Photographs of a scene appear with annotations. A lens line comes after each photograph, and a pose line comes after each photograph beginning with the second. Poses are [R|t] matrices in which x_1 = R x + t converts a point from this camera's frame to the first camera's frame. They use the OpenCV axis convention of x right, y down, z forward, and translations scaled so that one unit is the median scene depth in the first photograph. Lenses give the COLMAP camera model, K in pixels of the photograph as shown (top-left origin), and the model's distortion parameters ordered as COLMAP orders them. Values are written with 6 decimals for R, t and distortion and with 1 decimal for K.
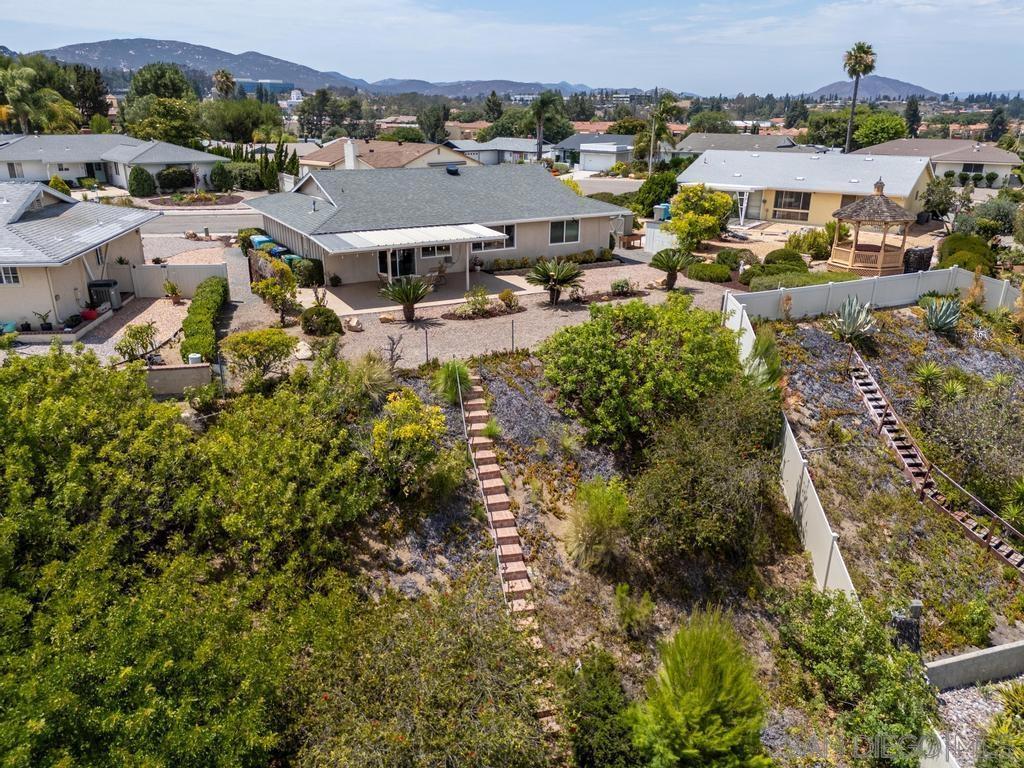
lens RADIAL K [[758.8, 0, 512.8], [0, 758.8, 388.0], [0, 0, 1]] dist [0.071083, -0.063052]
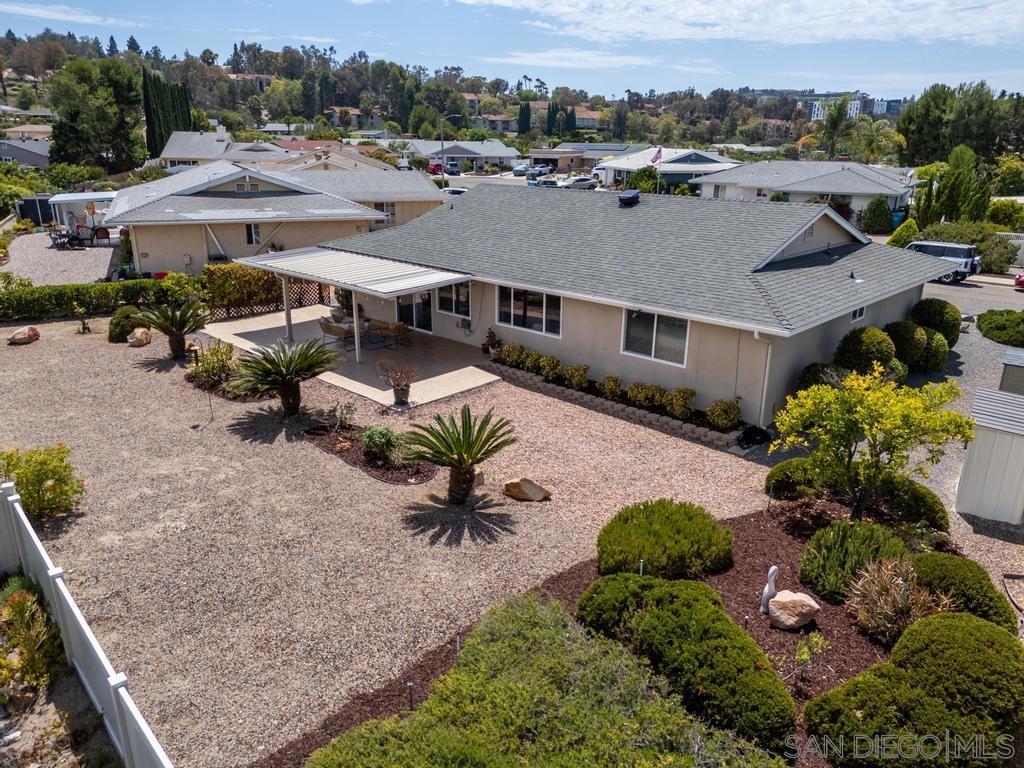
lens RADIAL K [[758.5, 0, 512.0], [0, 758.5, 384.0], [0, 0, 1]] dist [0.070167, -0.061553]
pose [[0.274374, 0.290737, -0.916619, 0.400518], [-0.344244, 0.919726, 0.188679, -0.193475], [0.897895, 0.263773, 0.352433, 0.618759]]
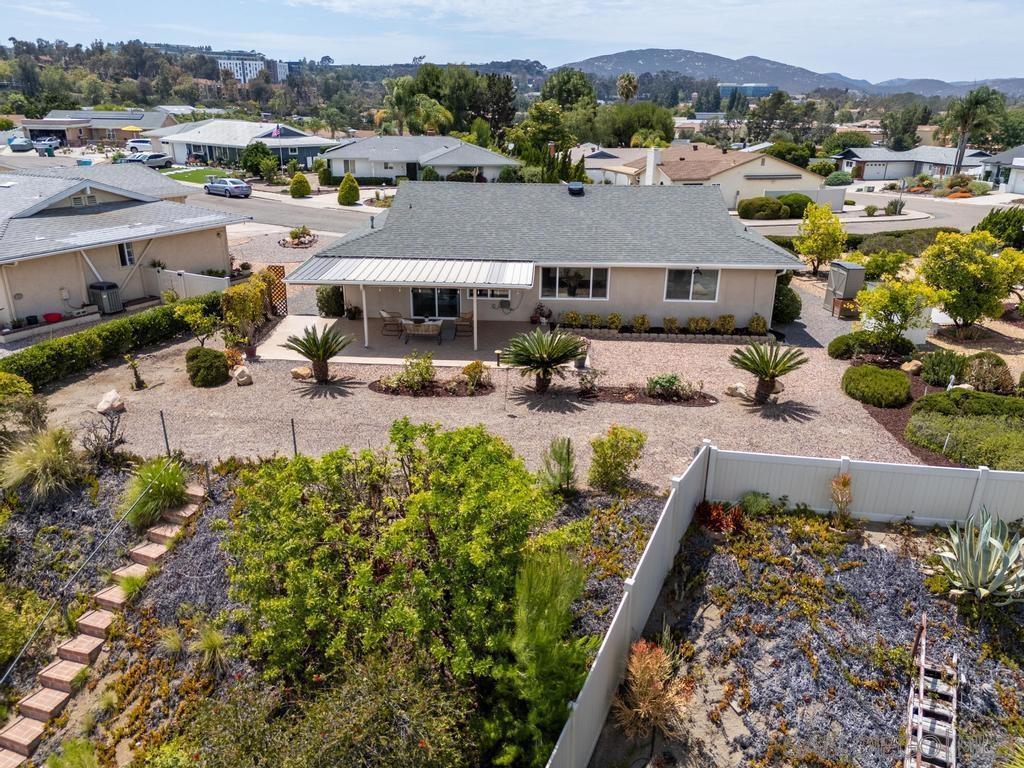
lens RADIAL K [[758.8, 0, 512.8], [0, 758.8, 388.0], [0, 0, 1]] dist [0.071083, -0.063052]
pose [[0.834652, 0.193035, -0.515842, 0.253123], [-0.195342, 0.979437, 0.050448, -0.094689], [0.514973, 0.058659, 0.855197, 0.263220]]
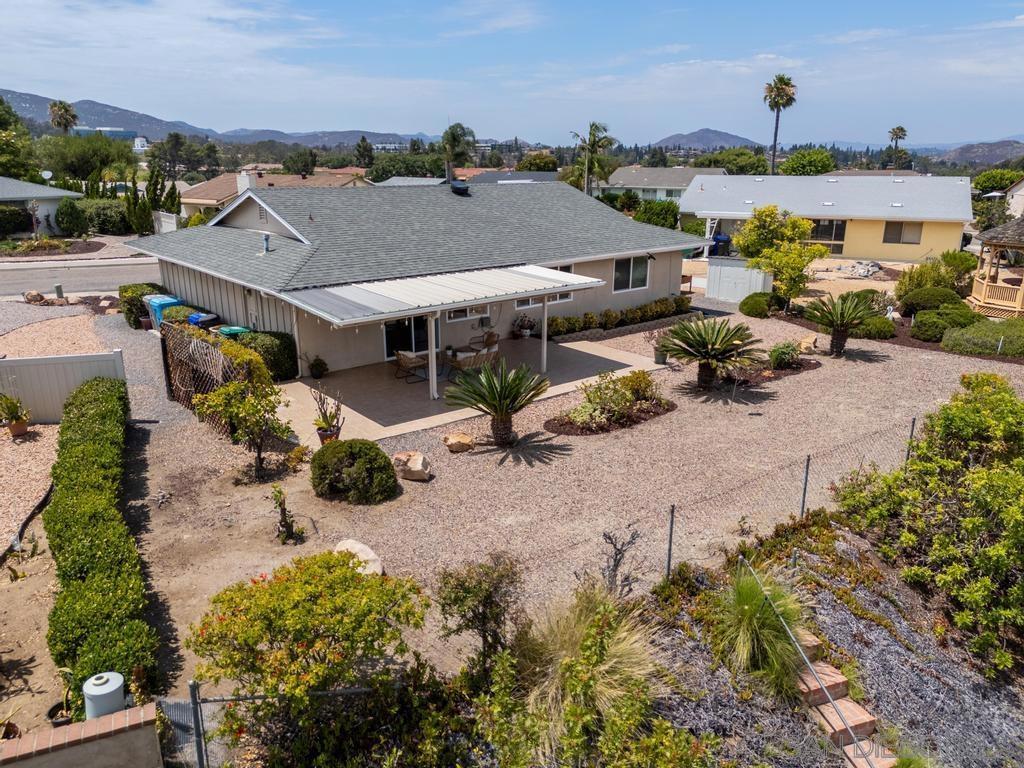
lens RADIAL K [[758.8, 0, 512.8], [0, 758.8, 388.0], [0, 0, 1]] dist [0.071083, -0.063052]
pose [[0.984464, -0.055254, 0.166667, -0.128275], [0.064915, 0.996478, -0.053082, -0.059228], [-0.163147, 0.063076, 0.984583, 0.283107]]
